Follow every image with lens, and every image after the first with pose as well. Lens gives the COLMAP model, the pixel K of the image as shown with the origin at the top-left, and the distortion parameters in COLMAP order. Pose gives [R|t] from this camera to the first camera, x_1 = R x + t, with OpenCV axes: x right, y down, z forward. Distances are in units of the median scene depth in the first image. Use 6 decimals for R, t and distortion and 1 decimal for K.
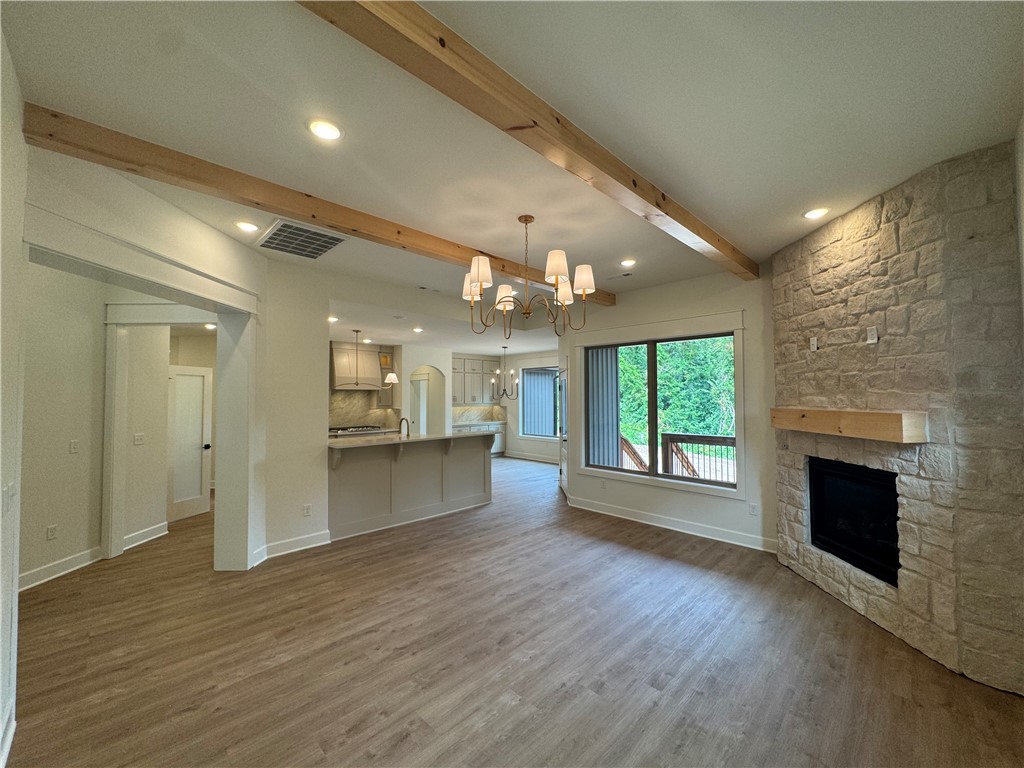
lens RADIAL K [[408.6, 0, 512.0], [0, 408.6, 384.0], [0, 0, 1]] dist [-0.003546, -0.000329]
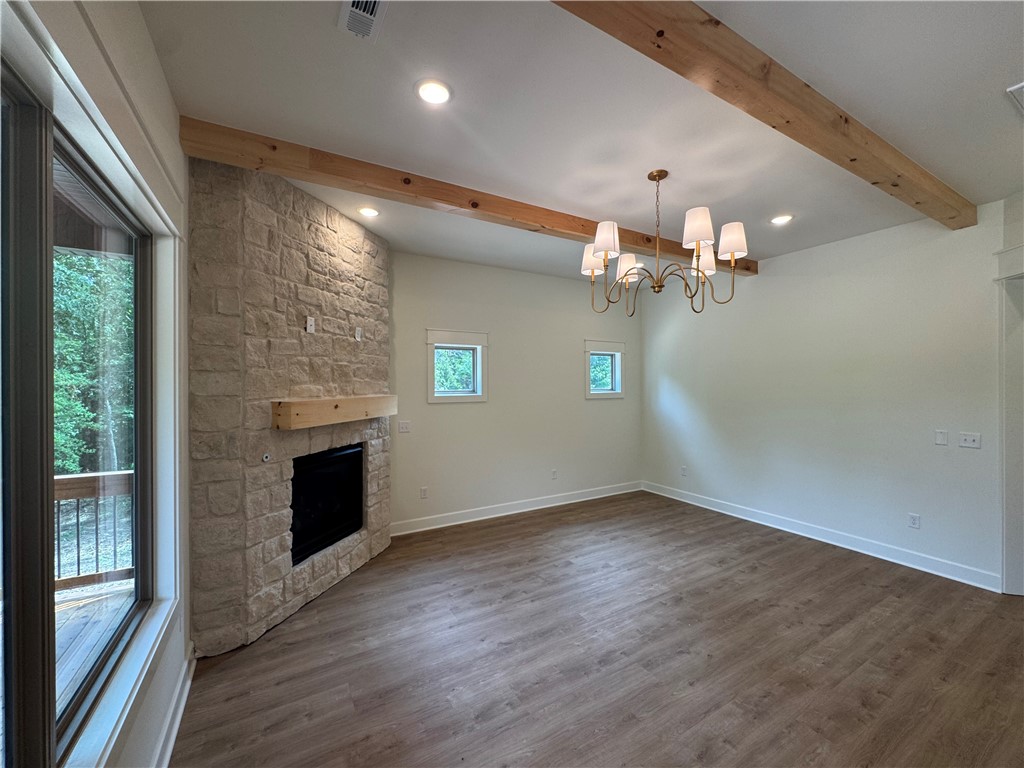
lens RADIAL K [[408.6, 0, 512.0], [0, 408.6, 384.0], [0, 0, 1]] dist [-0.003546, -0.000329]
pose [[-0.966762, 0.003649, 0.255652, 0.102971], [-0.002784, 0.999689, -0.024796, 0.048790], [-0.255662, -0.024684, -0.966451, 1.724758]]
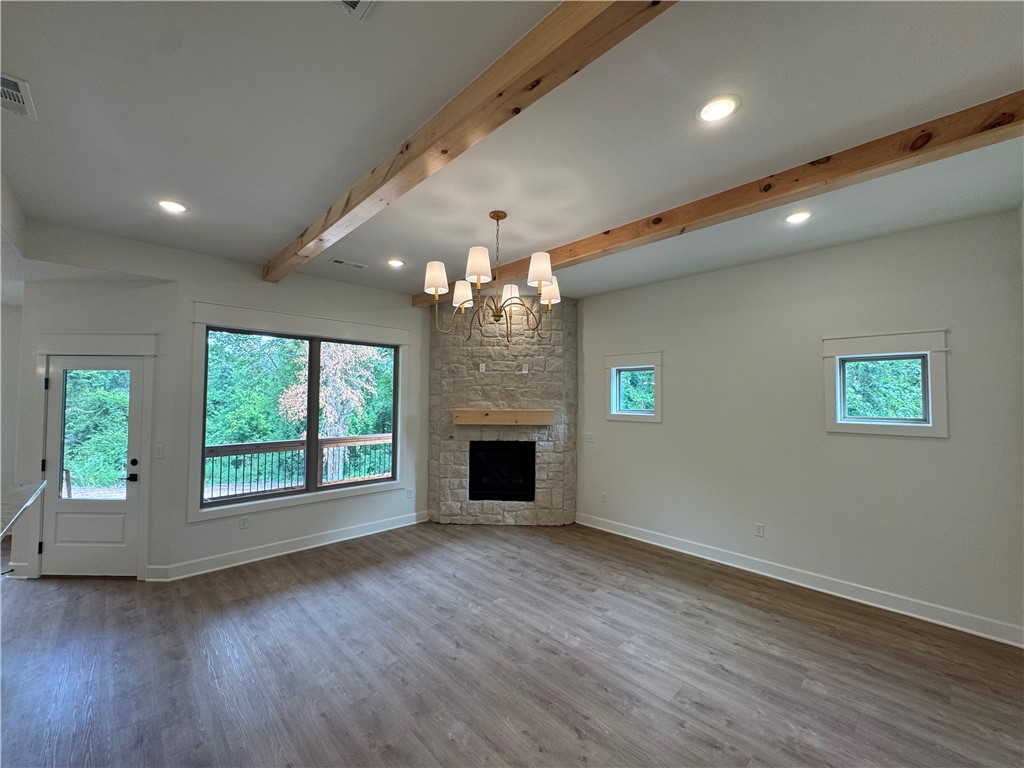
lens RADIAL K [[408.6, 0, 512.0], [0, 408.6, 384.0], [0, 0, 1]] dist [-0.003546, -0.000329]
pose [[0.016453, 0.034708, 0.999262, -0.808110], [-0.036634, 0.998747, -0.034087, 0.012014], [-0.999193, -0.036046, 0.017704, 0.856211]]
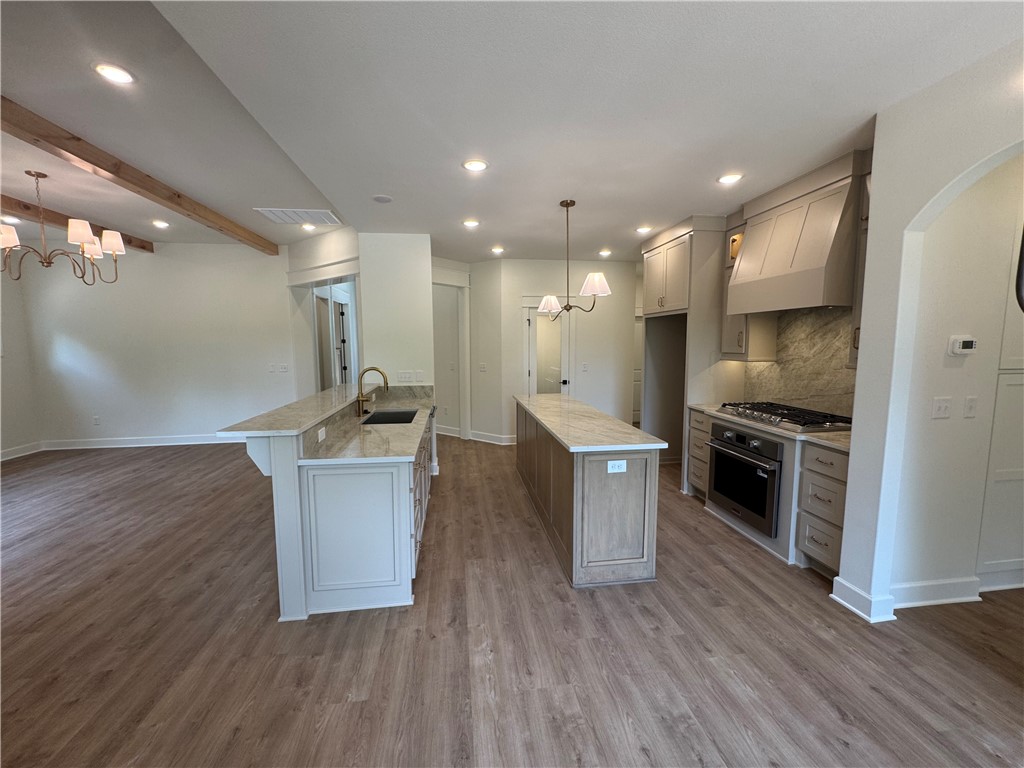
lens RADIAL K [[408.6, 0, 512.0], [0, 408.6, 384.0], [0, 0, 1]] dist [-0.003546, -0.000329]
pose [[-0.596600, 0.088995, -0.797589, 0.176095], [0.031631, 0.995668, 0.087437, 0.095419], [0.801915, 0.026936, -0.596830, 2.462433]]
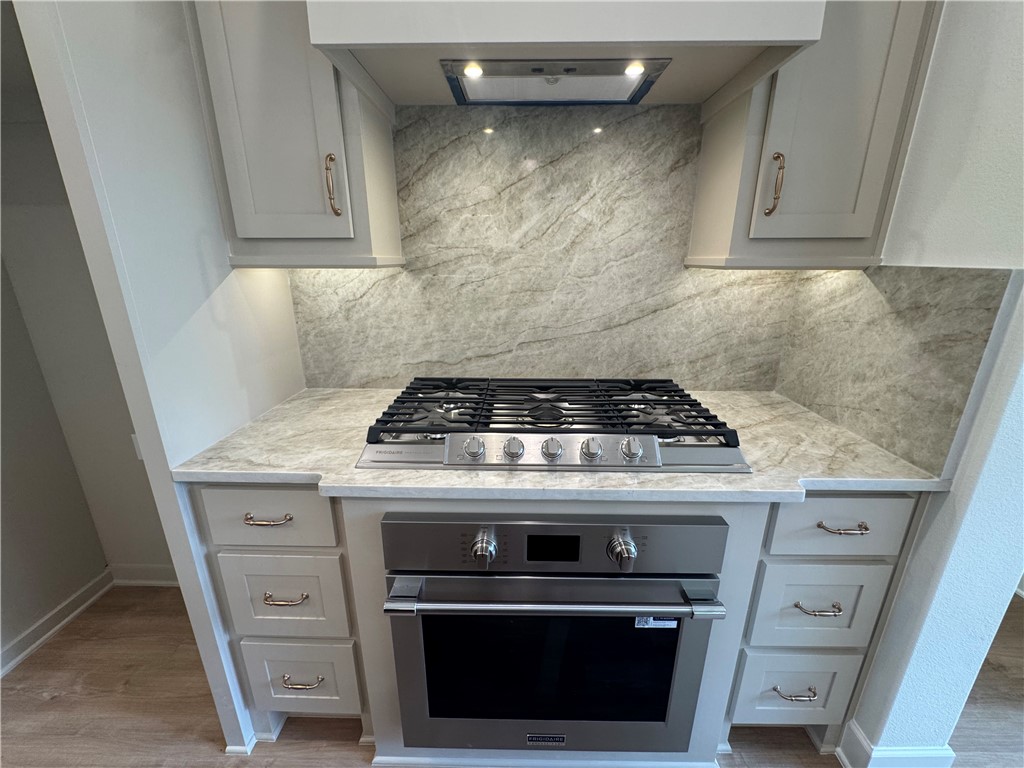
lens RADIAL K [[408.6, 0, 512.0], [0, 408.6, 384.0], [0, 0, 1]] dist [-0.003546, -0.000329]
pose [[0.697900, 0.214460, -0.683332, -0.717952], [0.017423, 0.948748, 0.315554, 0.136930], [0.715983, -0.232131, 0.658395, 2.167651]]
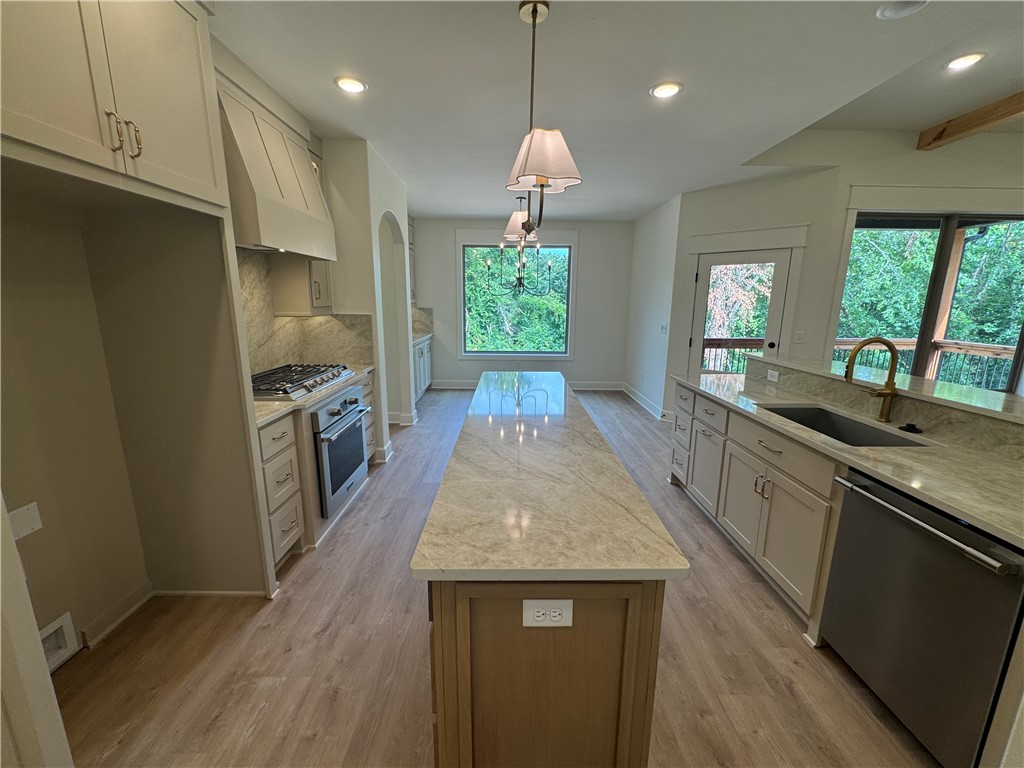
lens RADIAL K [[408.6, 0, 512.0], [0, 408.6, 384.0], [0, 0, 1]] dist [-0.003546, -0.000329]
pose [[0.692980, -0.136375, 0.707941, -1.185664], [-0.033018, 0.974913, 0.220123, 0.086239], [-0.720200, -0.175915, 0.671093, 1.563410]]
